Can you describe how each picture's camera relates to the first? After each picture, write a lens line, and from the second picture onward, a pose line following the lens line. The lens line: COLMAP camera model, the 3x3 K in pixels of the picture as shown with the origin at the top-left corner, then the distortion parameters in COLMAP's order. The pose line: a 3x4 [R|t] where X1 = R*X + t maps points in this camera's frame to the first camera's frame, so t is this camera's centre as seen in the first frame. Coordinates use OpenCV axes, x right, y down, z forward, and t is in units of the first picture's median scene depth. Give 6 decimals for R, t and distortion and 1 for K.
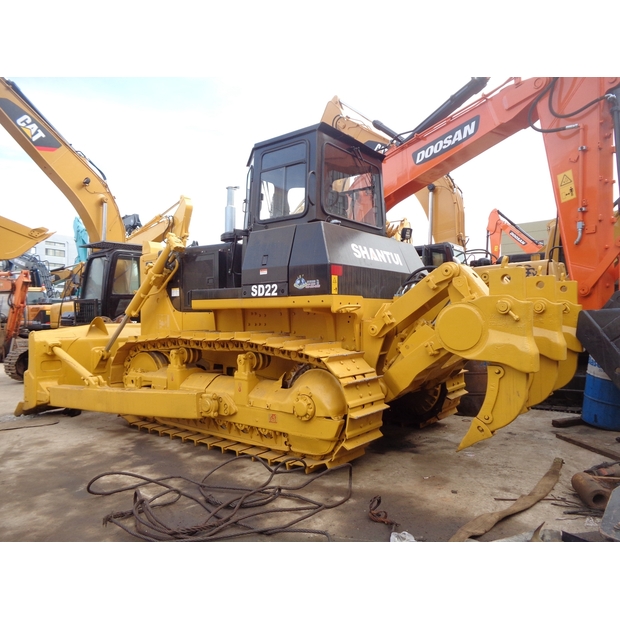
lens RADIAL K [[464.4, 0, 308.1], [0, 464.4, 308.1], [0, 0, 1]] dist [0.004019, 0.003949]
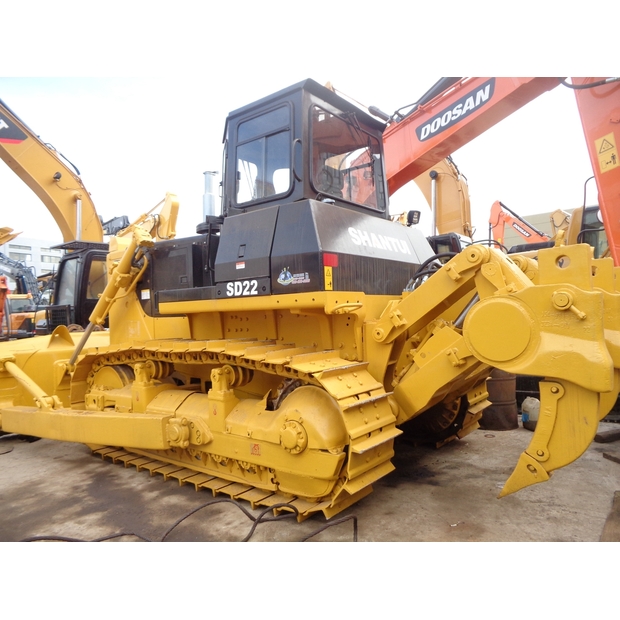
lens RADIAL K [[464.4, 0, 308.1], [0, 464.4, 308.1], [0, 0, 1]] dist [0.004019, 0.003949]
pose [[0.999626, -0.027356, -0.000051, 0.017809], [0.027356, 0.999626, -0.000120, -0.000867], [0.000054, 0.000118, 1.000000, 0.179509]]
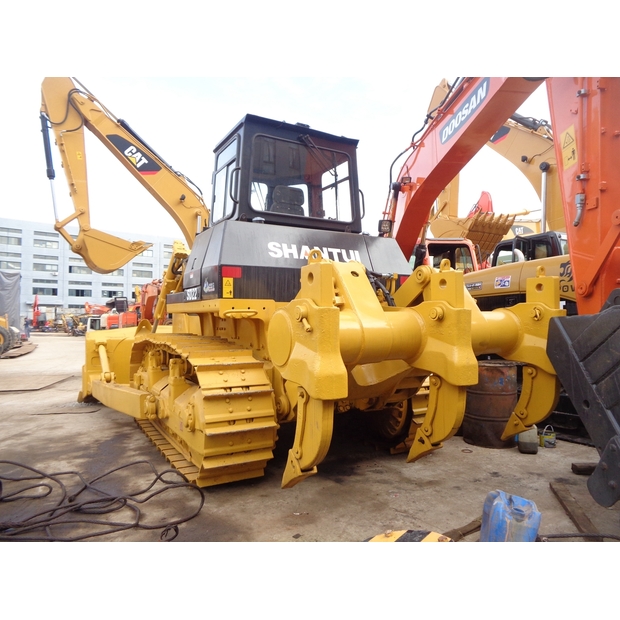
lens RADIAL K [[464.4, 0, 308.1], [0, 464.4, 308.1], [0, 0, 1]] dist [0.004019, 0.003949]
pose [[0.925415, -0.000400, -0.378955, 0.466929], [-0.001651, 0.999986, -0.005086, -0.004578], [0.378951, 0.005332, 0.925401, 0.170422]]
